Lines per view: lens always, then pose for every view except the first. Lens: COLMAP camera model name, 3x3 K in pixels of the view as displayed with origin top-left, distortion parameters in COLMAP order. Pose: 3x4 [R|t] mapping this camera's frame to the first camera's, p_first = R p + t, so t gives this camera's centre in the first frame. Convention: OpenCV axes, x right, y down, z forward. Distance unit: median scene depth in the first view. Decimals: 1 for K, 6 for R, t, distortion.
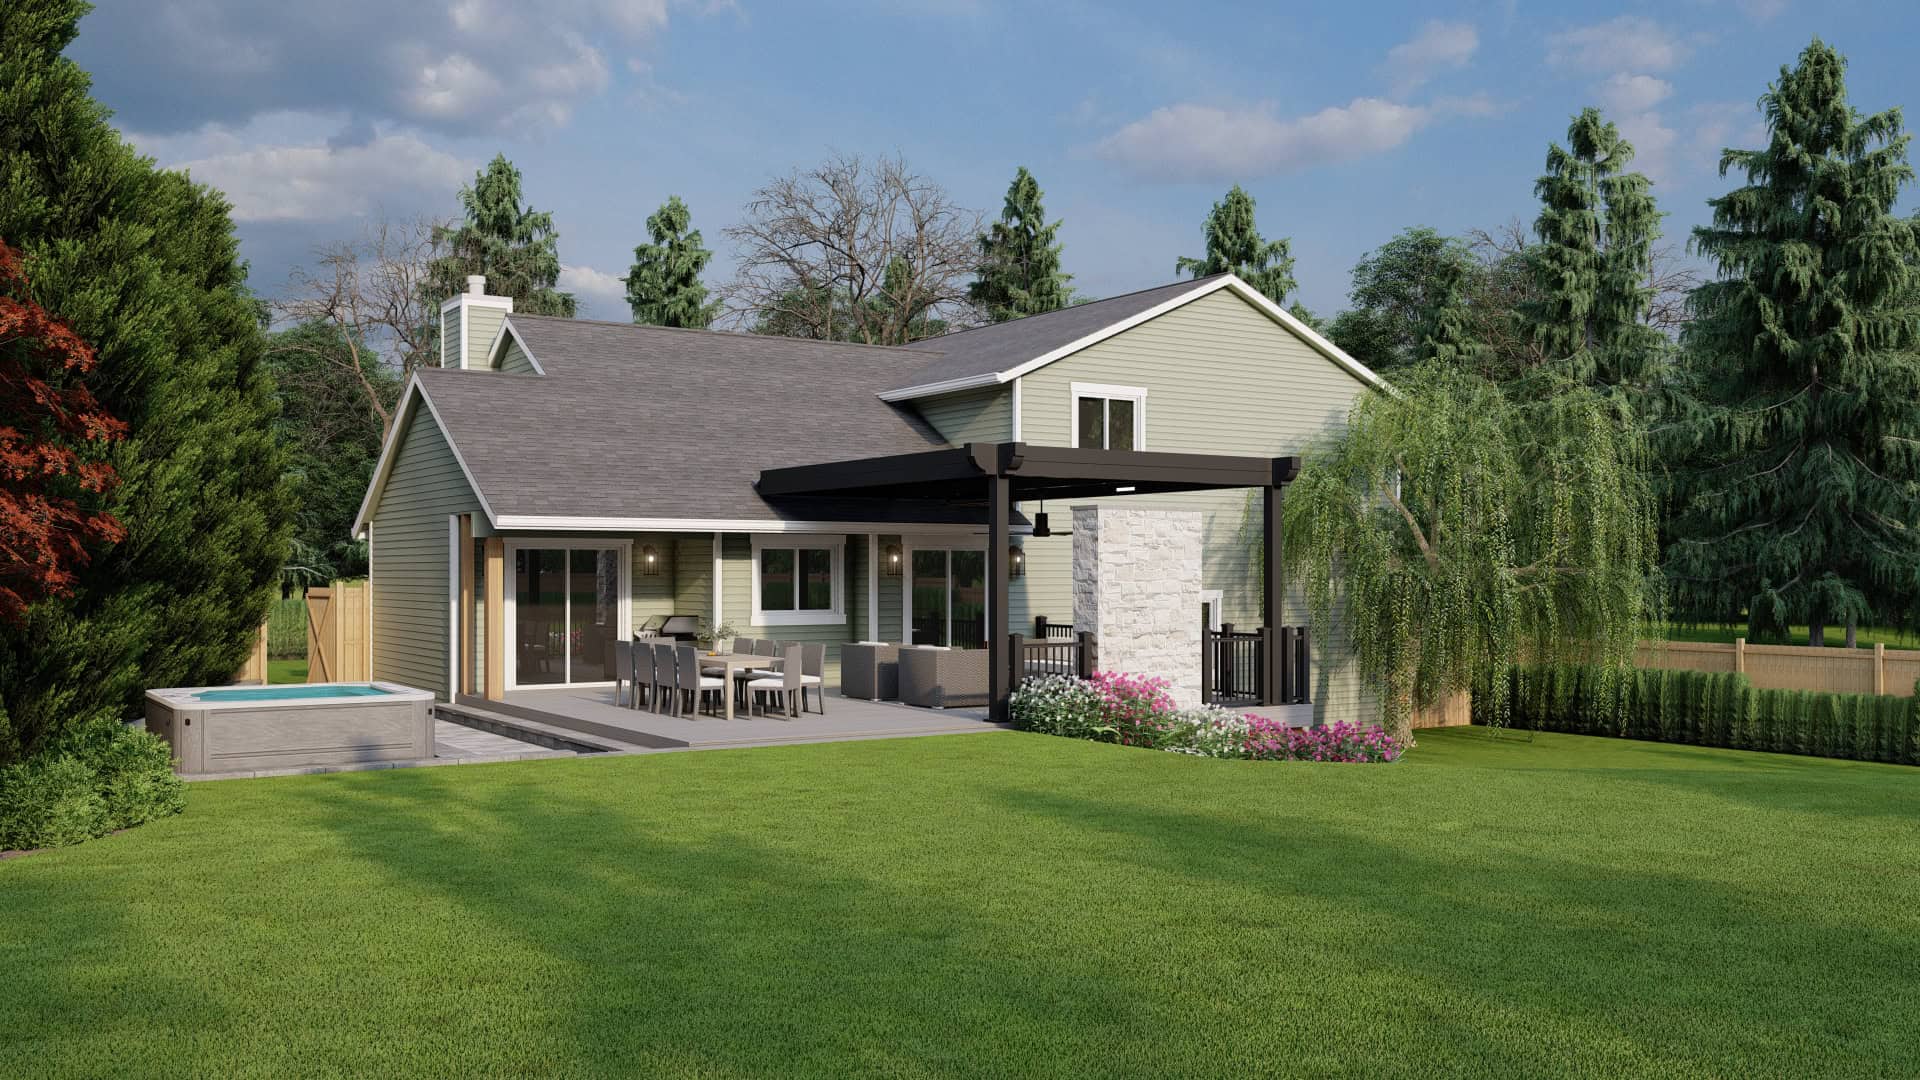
lens RADIAL K [[1645.6, 0, 963.8], [0, 1645.6, 584.5], [0, 0, 1]] dist [-0.001600, 0.003697]
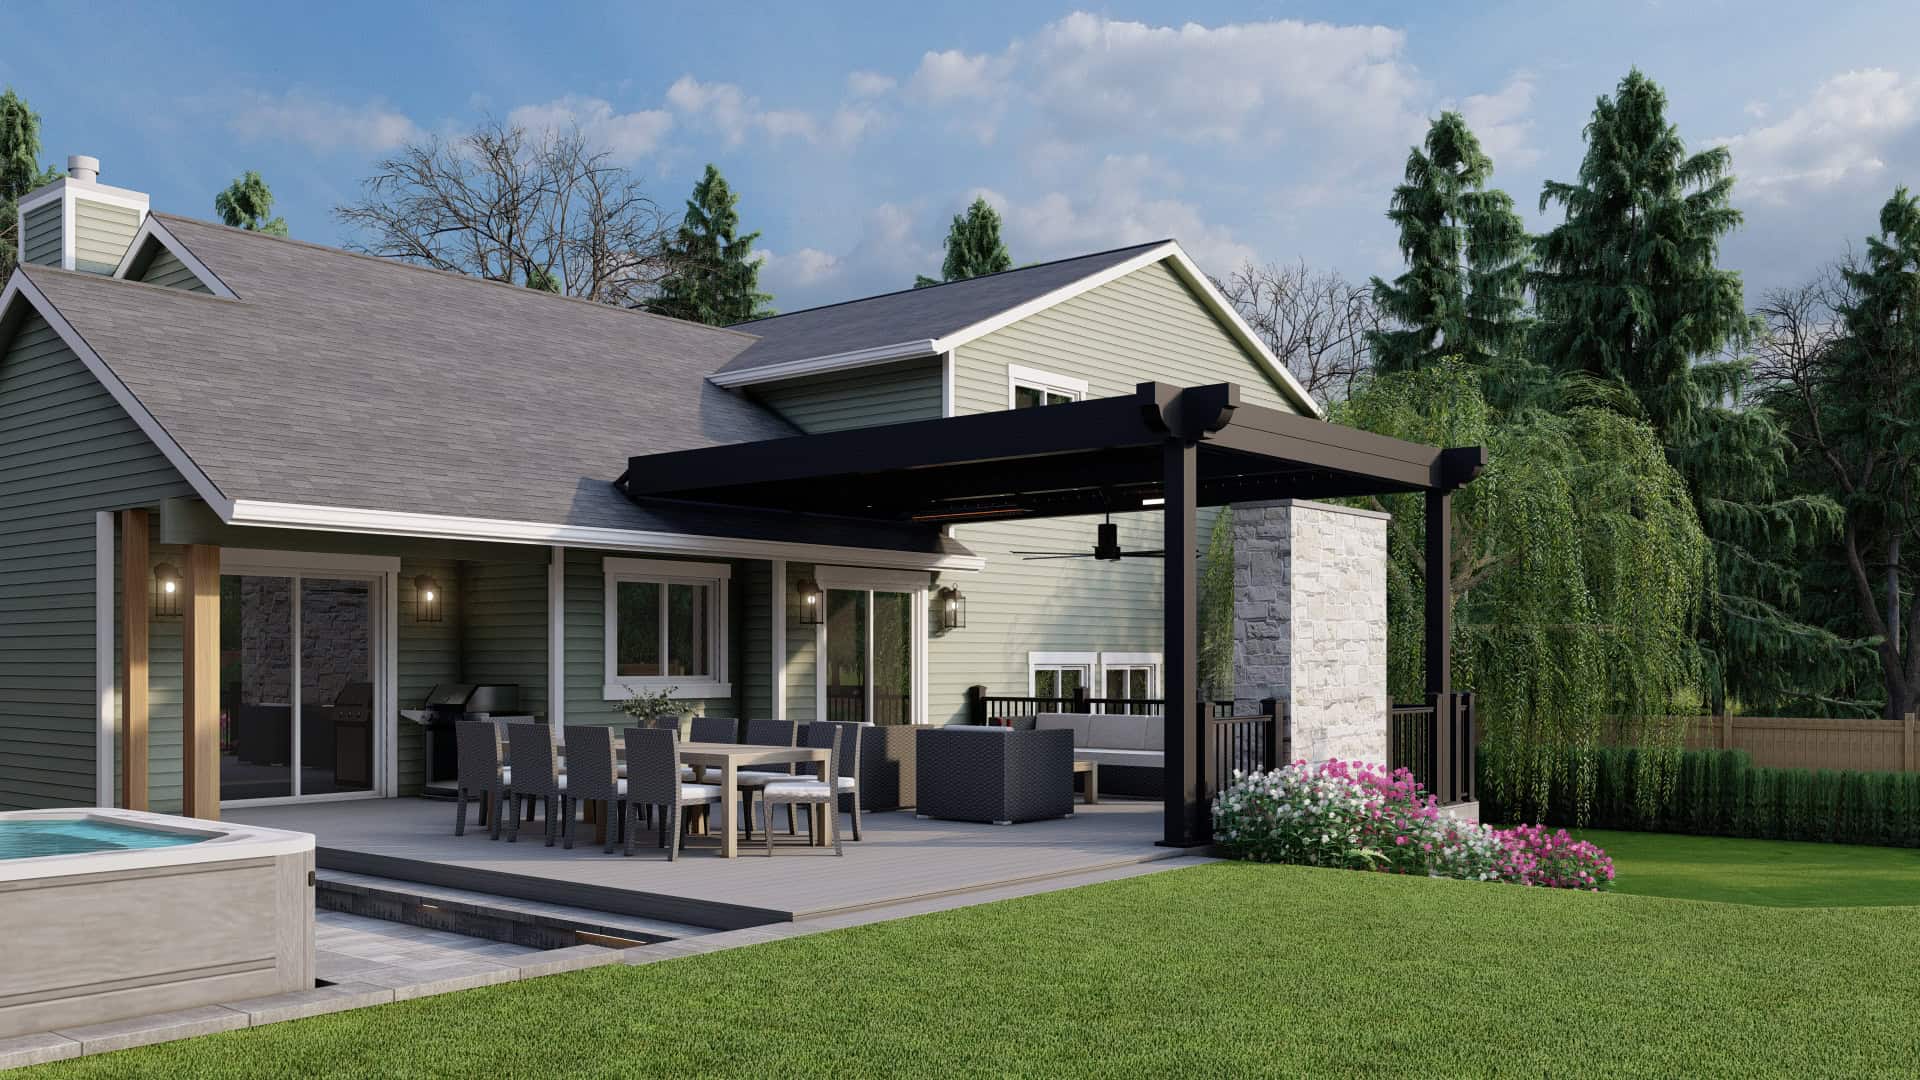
lens RADIAL K [[1645.6, 0, 956.8], [0, 1645.6, 666.8], [0, 0, 1]] dist [-0.001600, 0.003697]
pose [[0.958275, -0.000915, 0.285846, -0.167946], [0.002474, 0.999984, -0.005095, 0.014624], [-0.285837, 0.005589, 0.958262, 0.319377]]
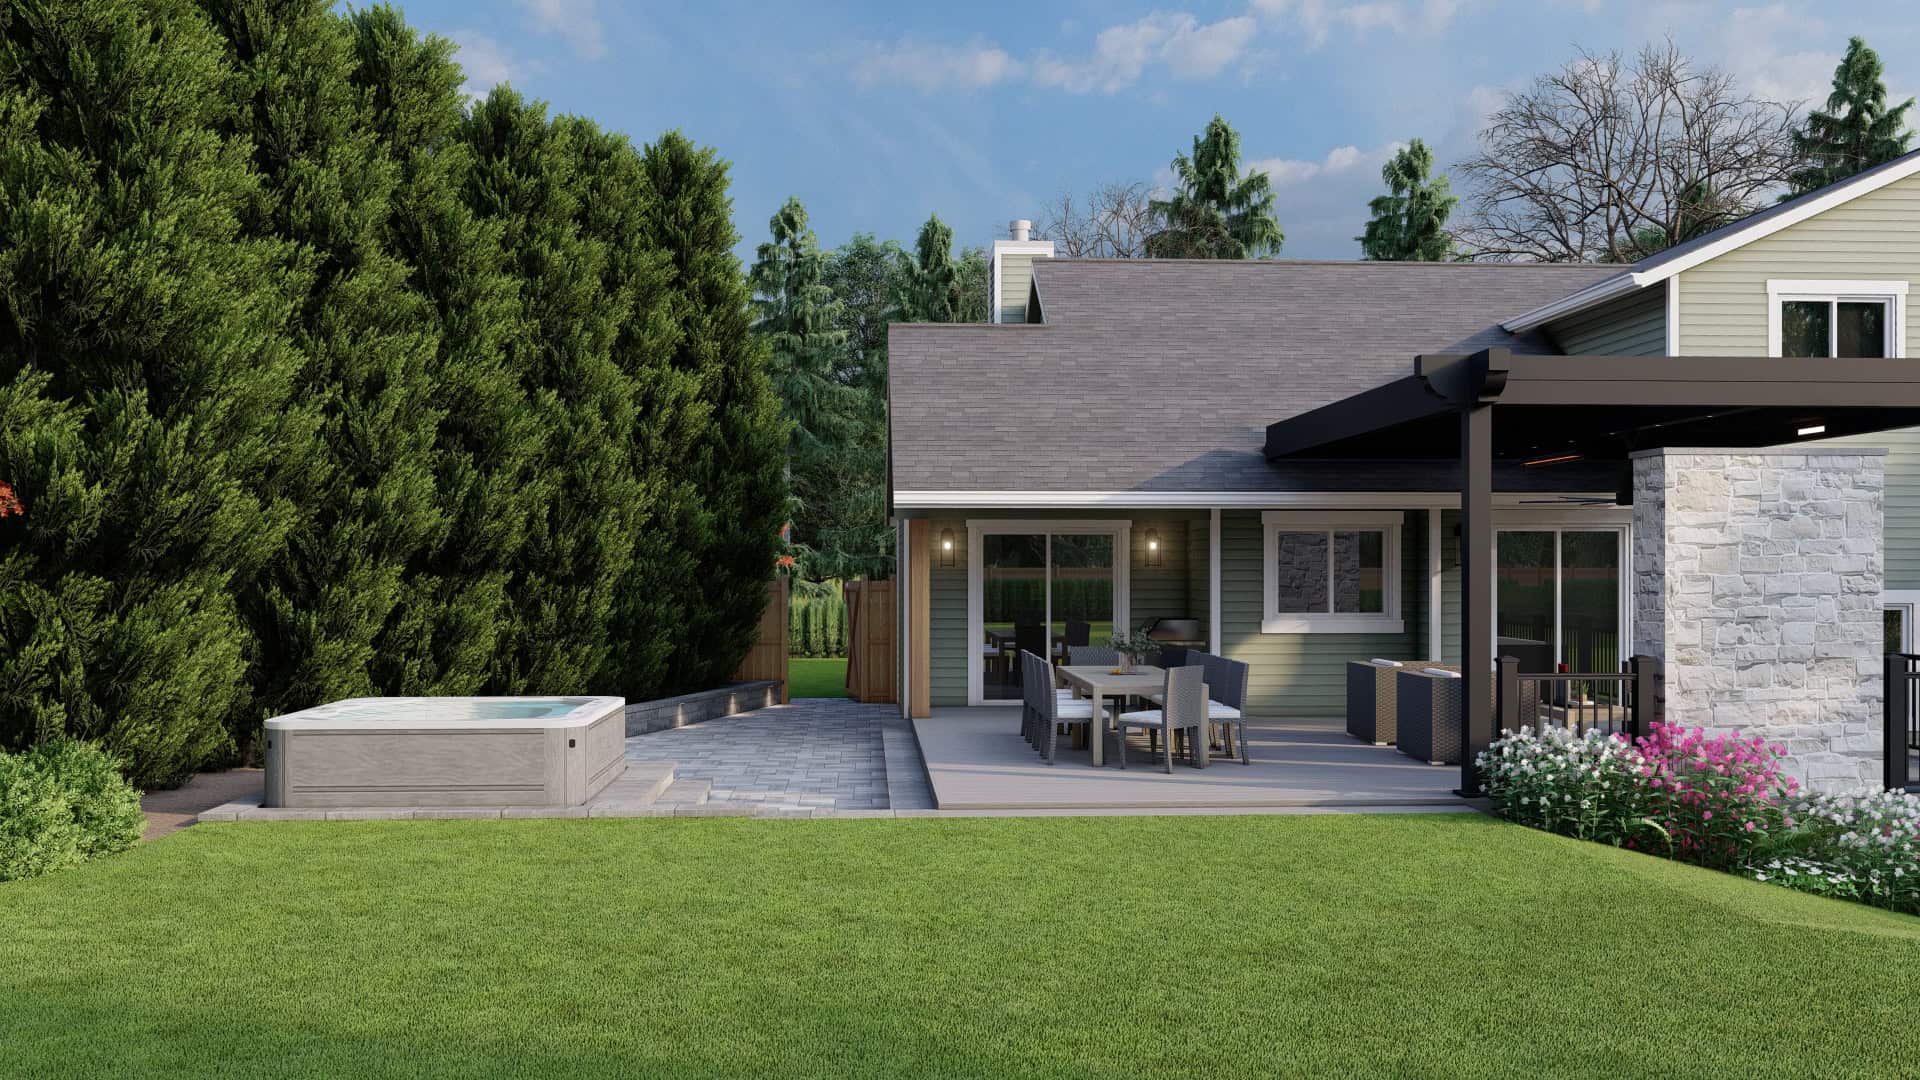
lens RADIAL K [[1645.6, 0, 960.6], [0, 1645.6, 571.1], [0, 0, 1]] dist [-0.001600, 0.003697]
pose [[0.864305, 0.000660, -0.502968, 0.121362], [-0.003596, 0.999982, -0.004867, 0.000850], [0.502955, 0.006015, 0.864292, 0.257914]]
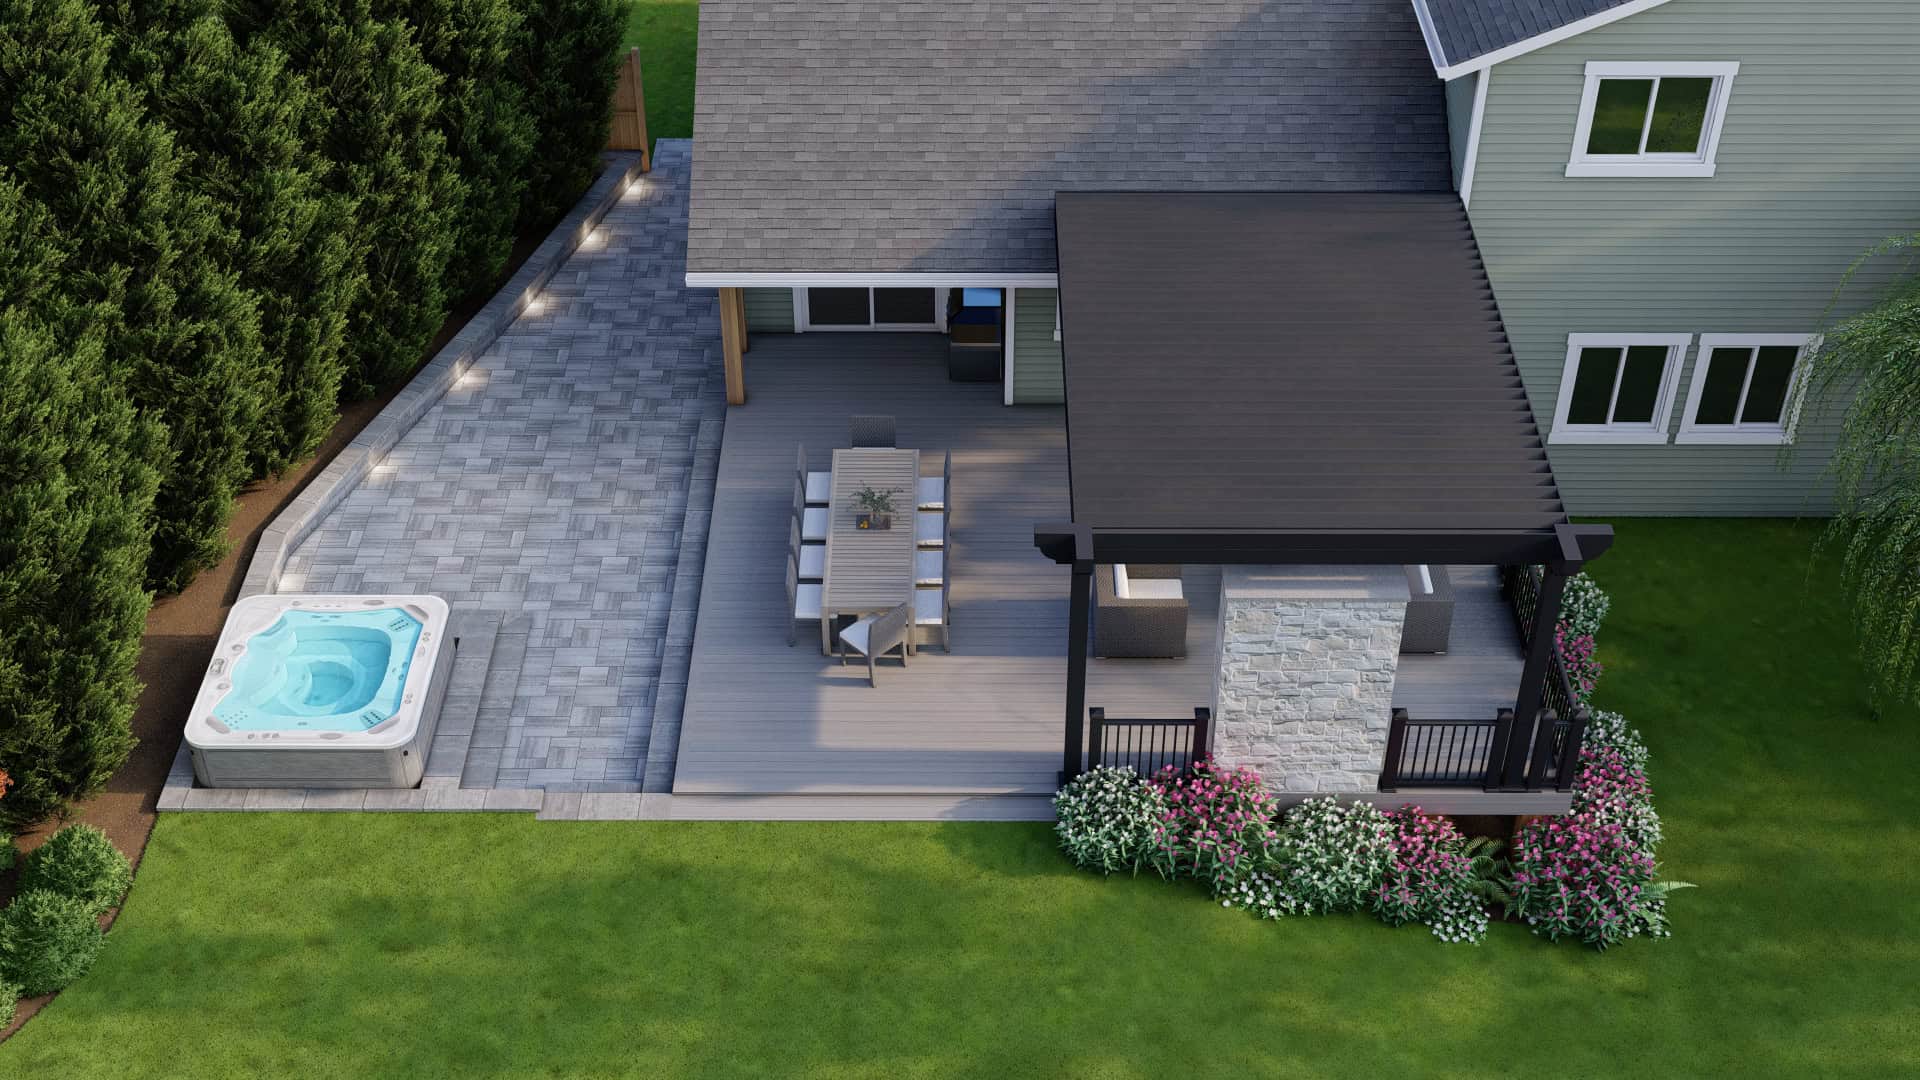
lens RADIAL K [[2269.0, 0, 950.8], [0, 2269.0, 538.4], [0, 0, 1]] dist [0.008976, 0.000000]
pose [[0.831819, 0.344699, -0.435040, 0.316630], [-0.002565, 0.786169, 0.618006, -0.538299], [0.555041, -0.512953, 0.654834, 0.188661]]
